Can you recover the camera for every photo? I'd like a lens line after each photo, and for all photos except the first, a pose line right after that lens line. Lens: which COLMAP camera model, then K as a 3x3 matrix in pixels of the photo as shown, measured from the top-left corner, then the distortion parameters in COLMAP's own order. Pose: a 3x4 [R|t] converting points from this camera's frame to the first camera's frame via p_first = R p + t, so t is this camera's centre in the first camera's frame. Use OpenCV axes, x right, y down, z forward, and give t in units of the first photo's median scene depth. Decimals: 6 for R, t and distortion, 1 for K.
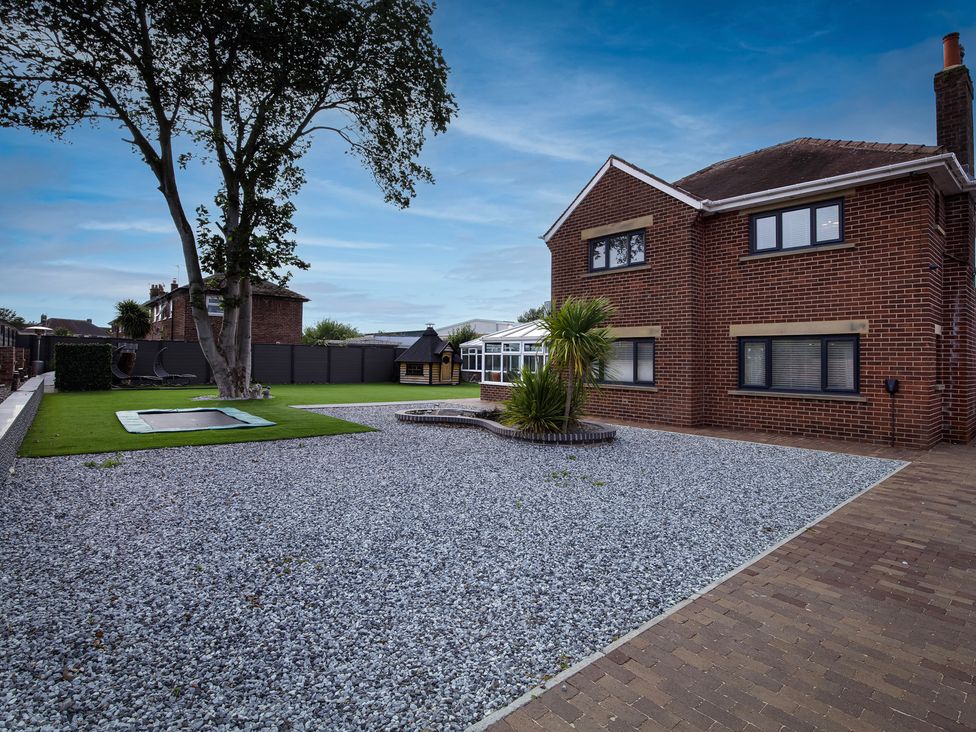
lens RADIAL K [[508.5, 0, 488.0], [0, 508.5, 366.0], [0, 0, 1]] dist [-0.000677, -0.000449]
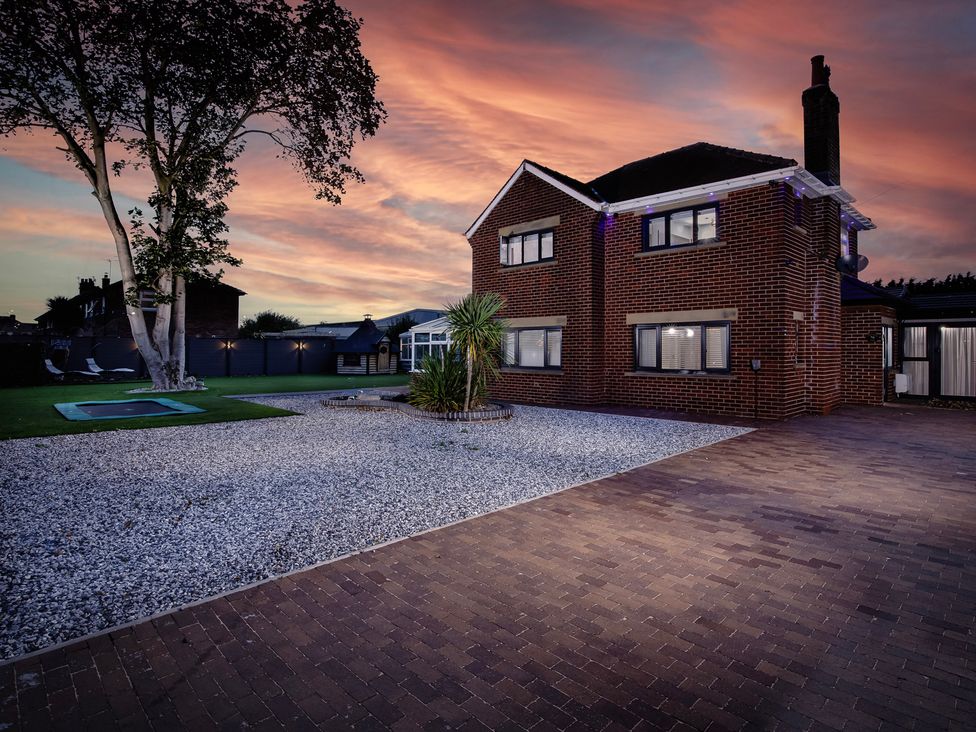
lens RADIAL K [[539.3, 0, 487.2], [0, 539.3, 343.0], [0, 0, 1]] dist [-0.002839, -0.000090]
pose [[0.997539, -0.017882, 0.067792, 0.079779], [0.019399, 0.999574, -0.021786, 0.002595], [-0.067374, 0.023048, 0.997462, -0.148163]]
